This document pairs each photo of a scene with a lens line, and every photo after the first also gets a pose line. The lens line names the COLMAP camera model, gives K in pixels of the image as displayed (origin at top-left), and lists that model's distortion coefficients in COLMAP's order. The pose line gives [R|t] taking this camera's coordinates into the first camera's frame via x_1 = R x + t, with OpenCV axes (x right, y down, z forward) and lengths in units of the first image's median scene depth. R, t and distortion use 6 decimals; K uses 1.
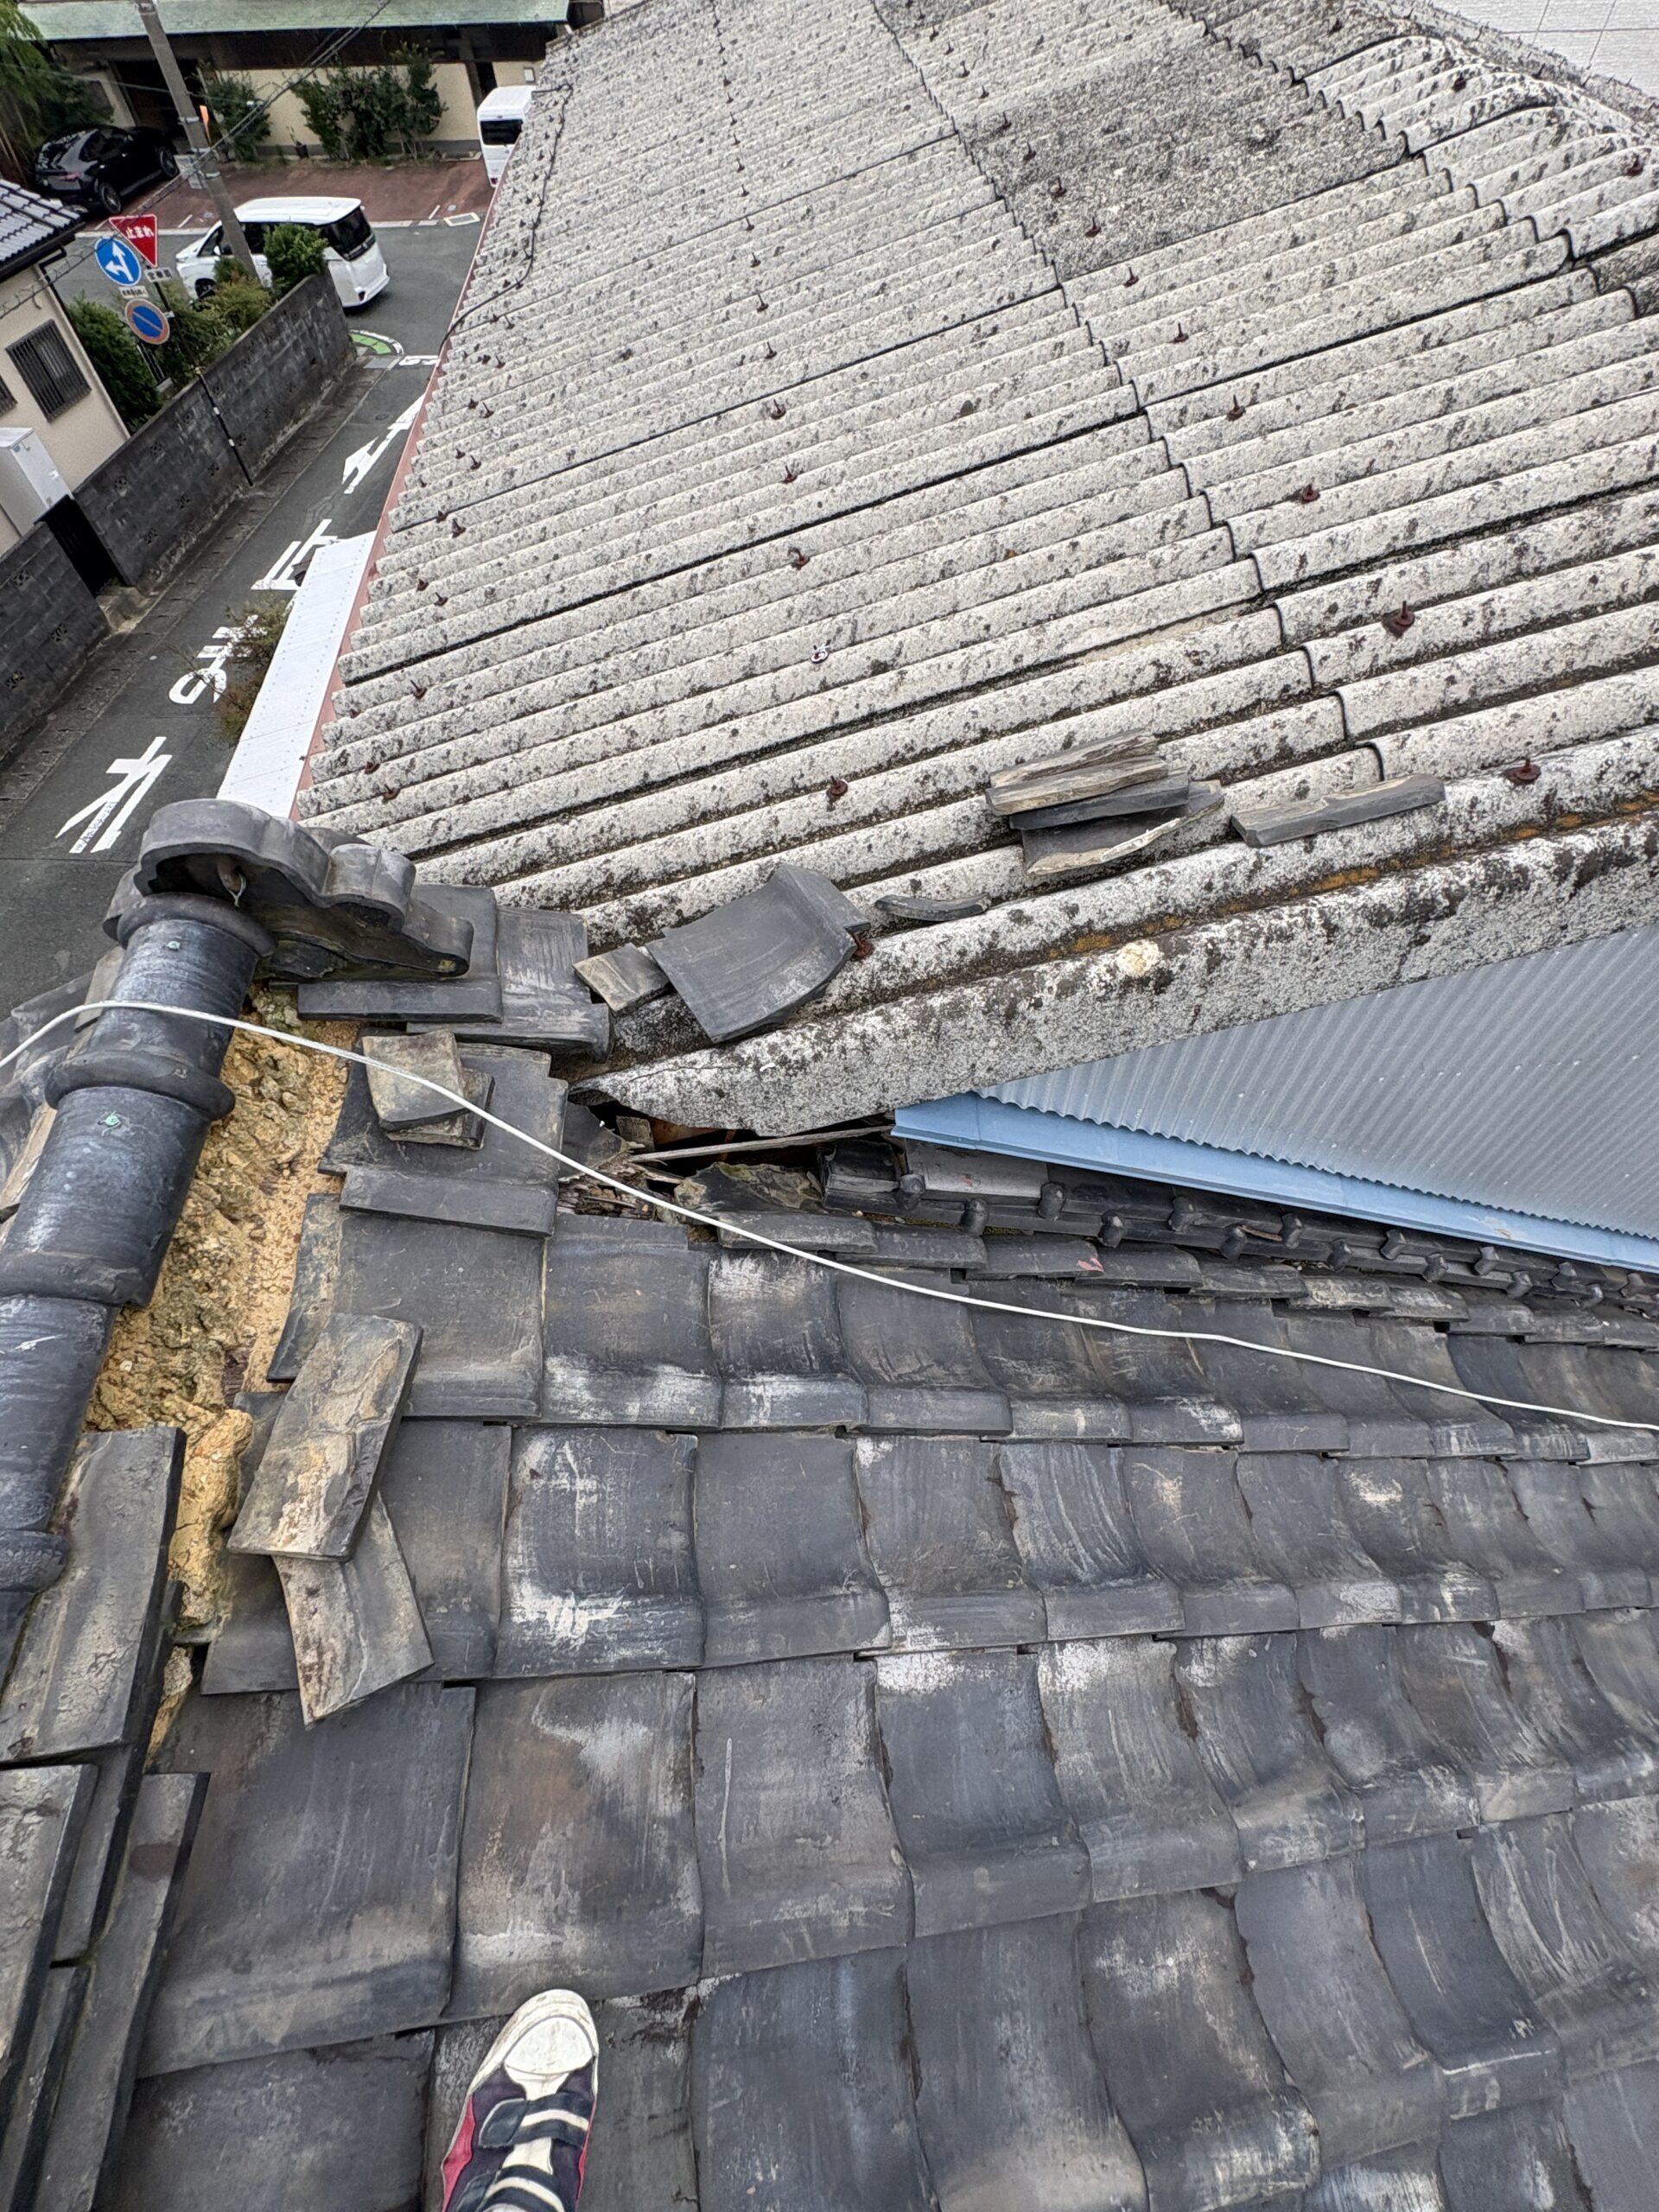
lens RADIAL K [[984.2, 0, 829.5], [0, 984.2, 1106.0], [0, 0, 1]] dist [-0.000730, -0.000642]
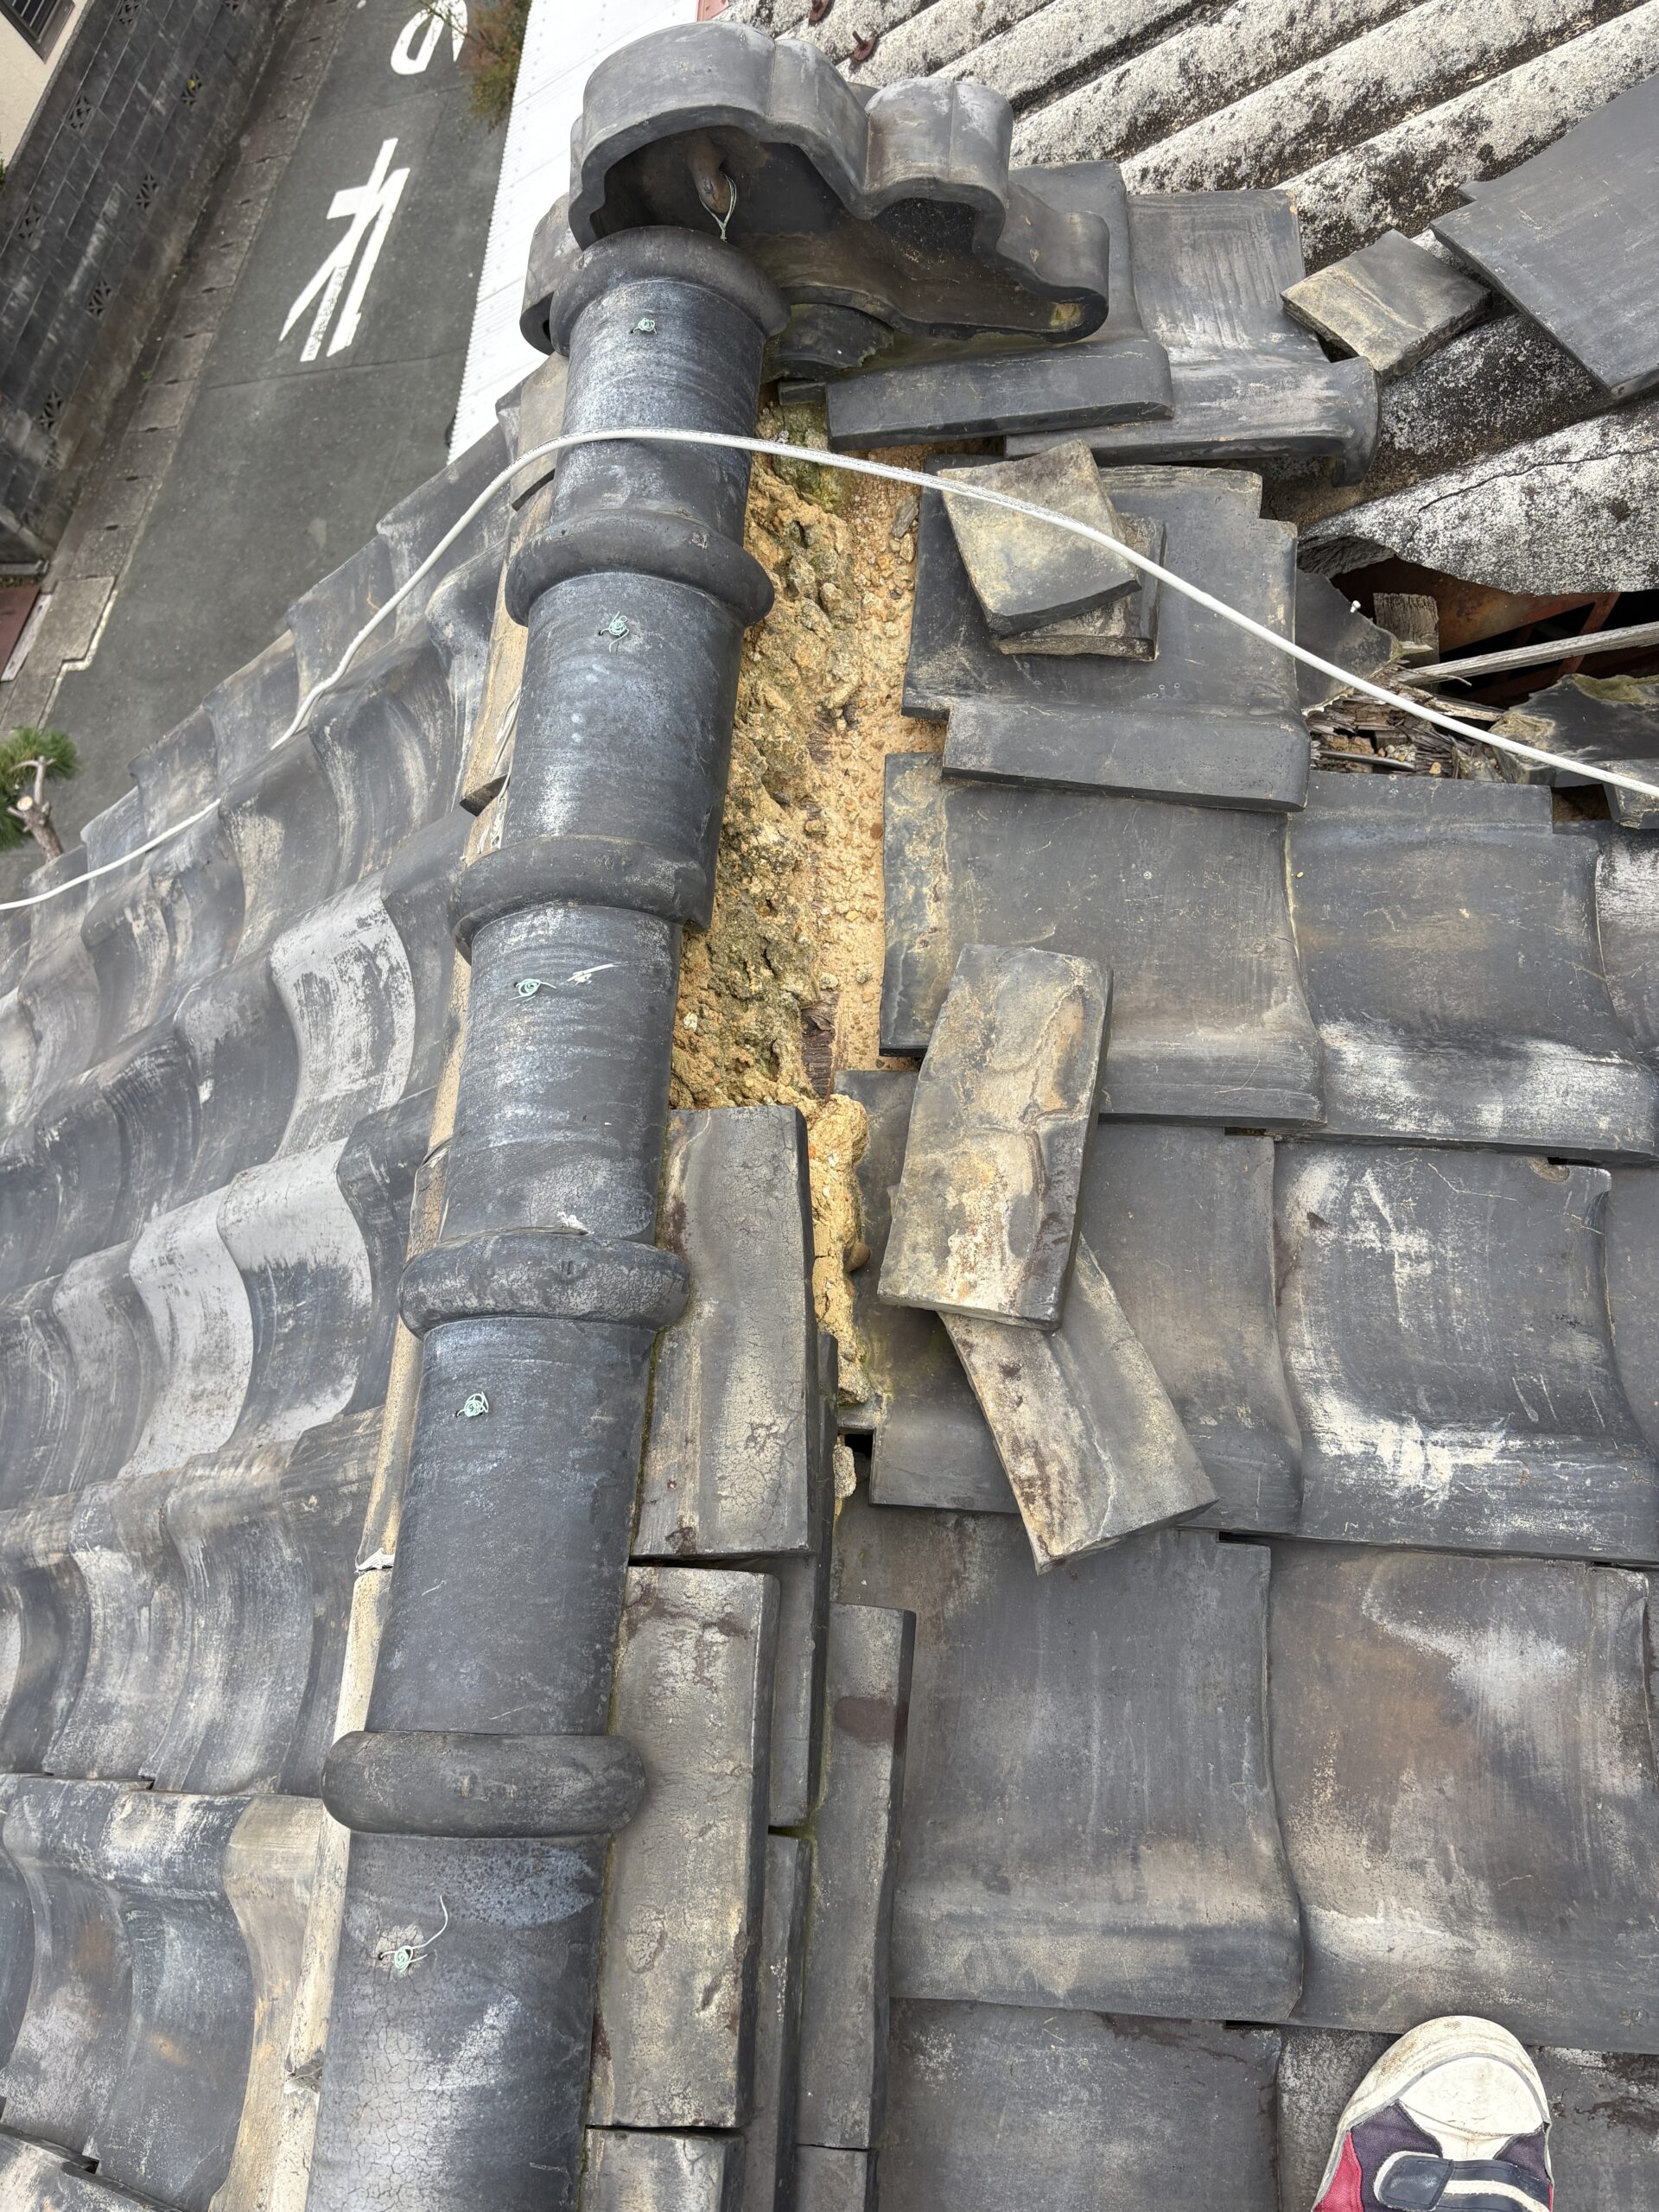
lens RADIAL K [[1656.5, 0, 823.5], [0, 1656.5, 1118.6], [0, 0, 1]] dist [0.060938, -0.078182]
pose [[0.926299, 0.014722, -0.376502, -0.209401], [0.075872, 0.971480, 0.224653, 0.082869], [0.369071, -0.236662, 0.898764, 0.049158]]
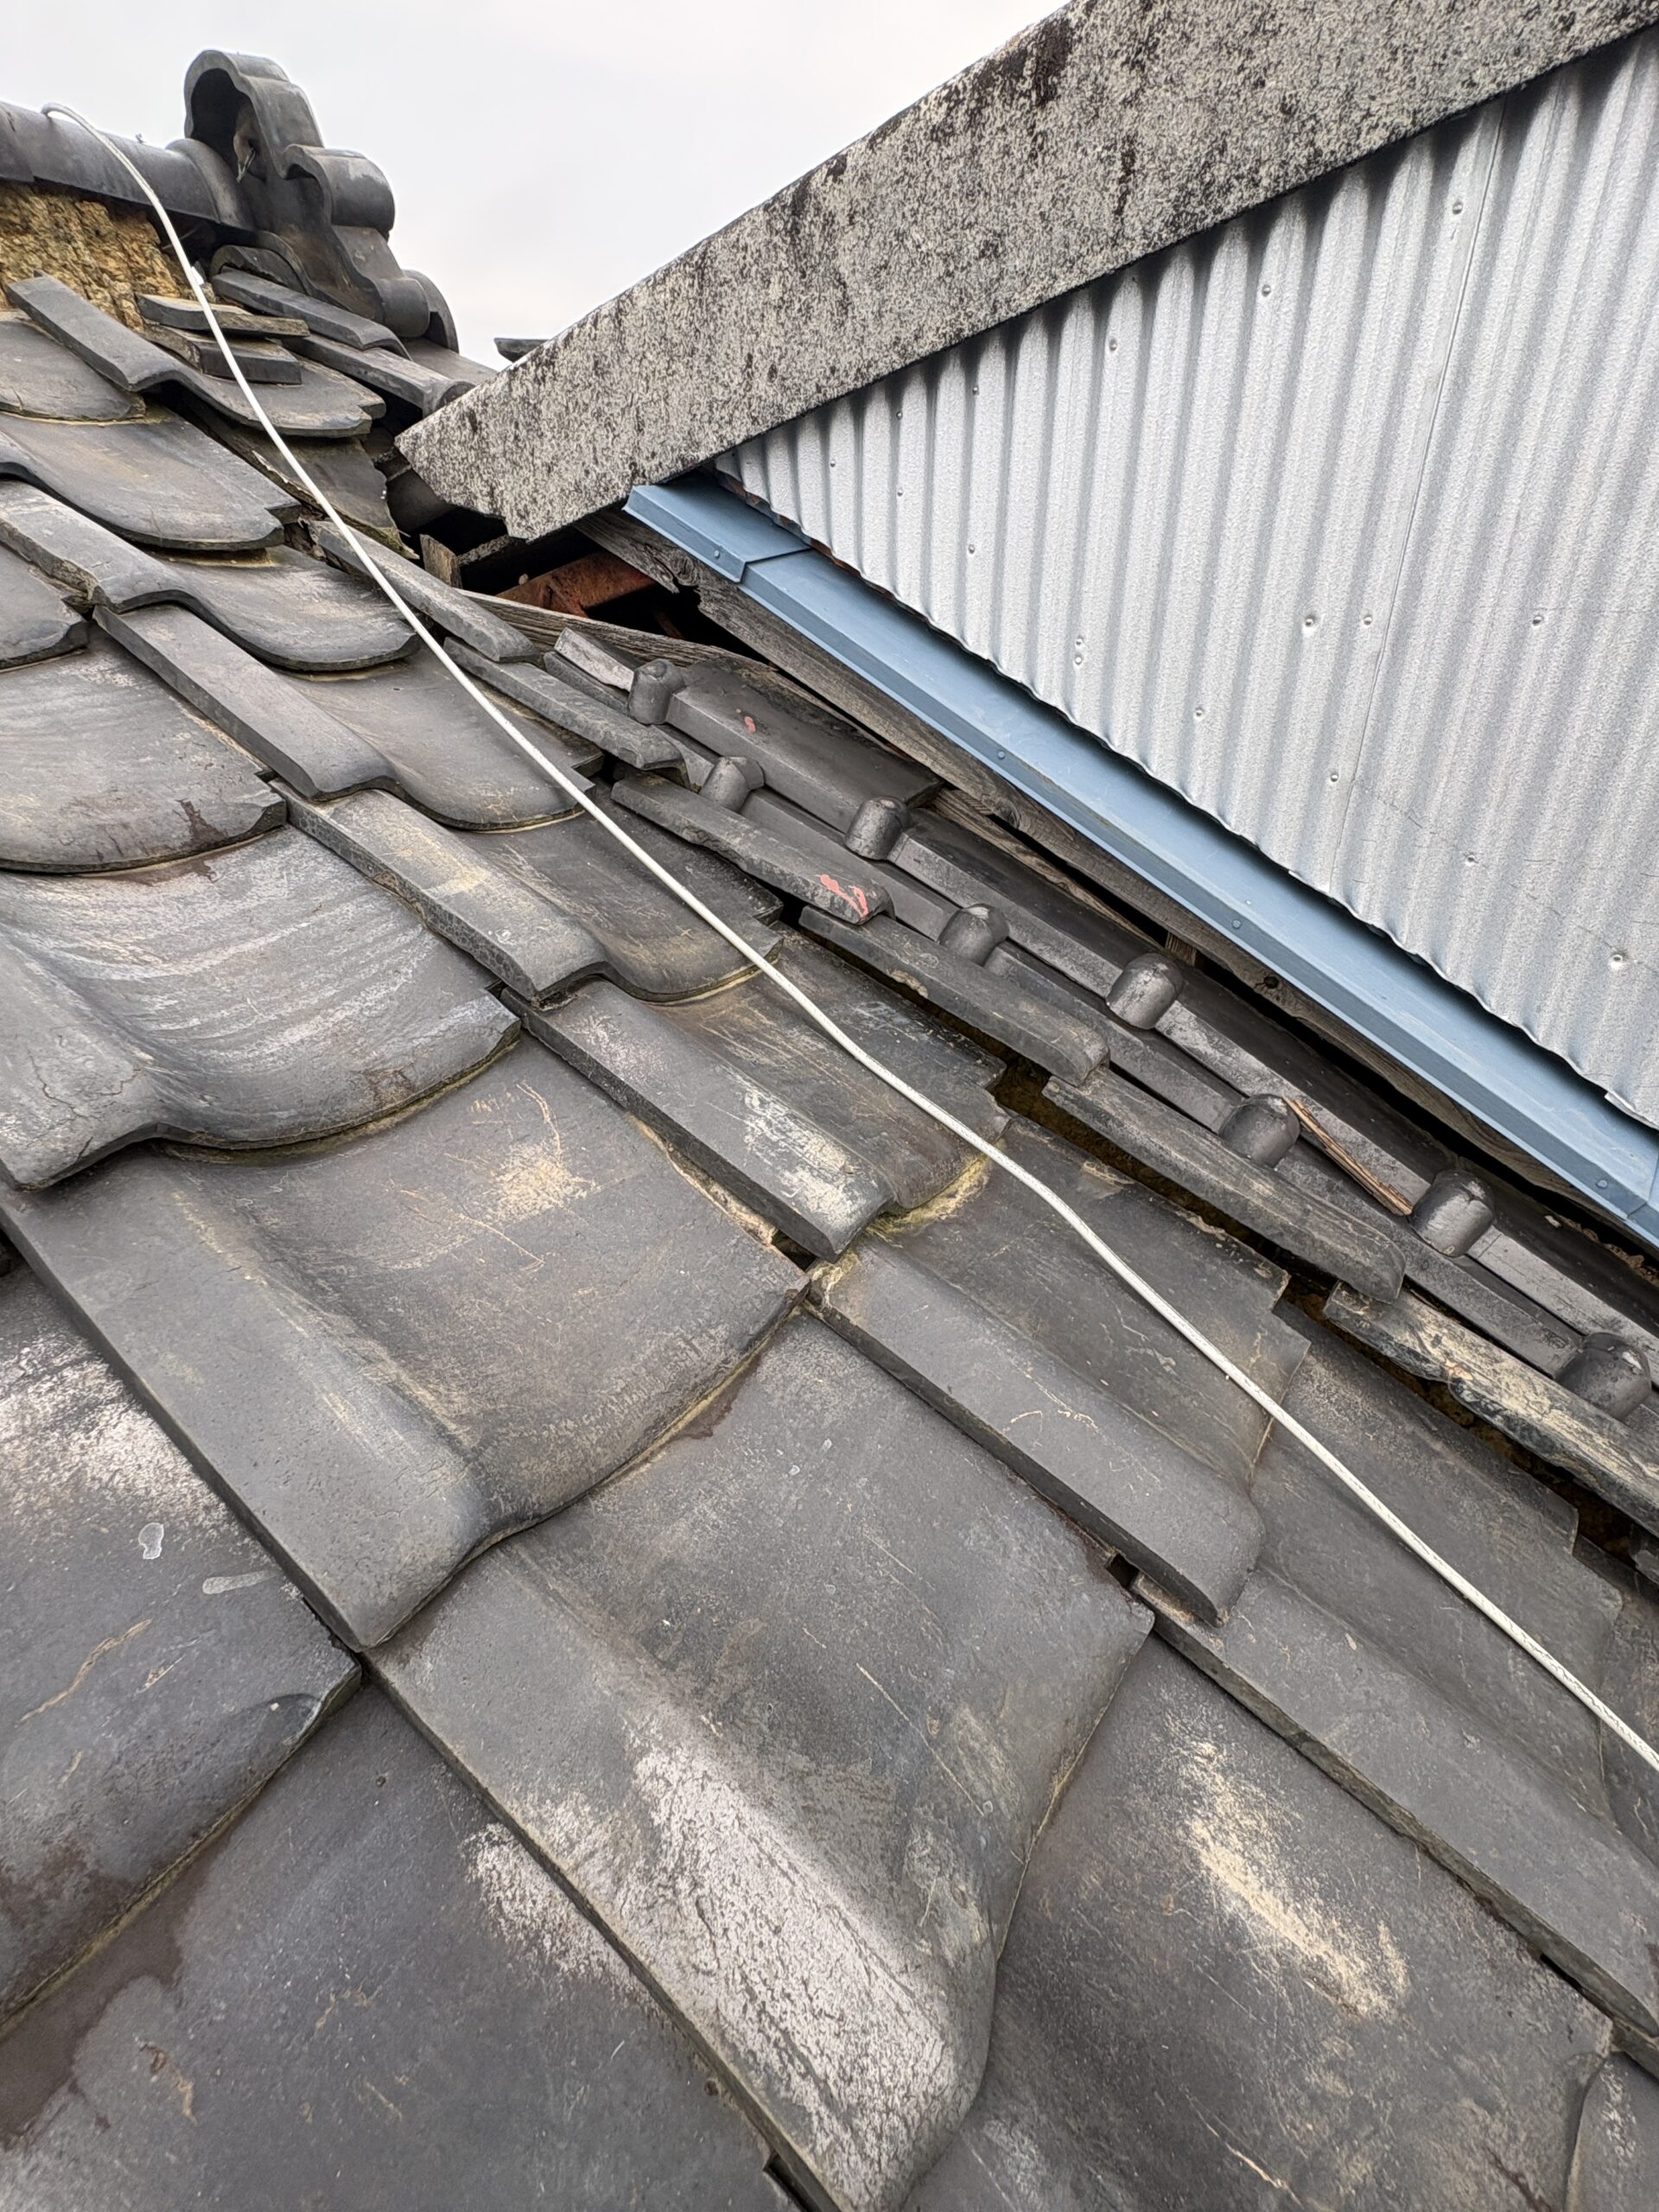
lens RADIAL K [[1036.4, 0, 829.5], [0, 1036.4, 1106.0], [0, 0, 1]] dist [0.002560, -0.000881]
pose [[0.752455, 0.328355, -0.570959, 0.858618], [-0.546959, 0.794466, -0.263933, 0.558902], [0.366943, 0.510889, 0.777397, 1.010713]]
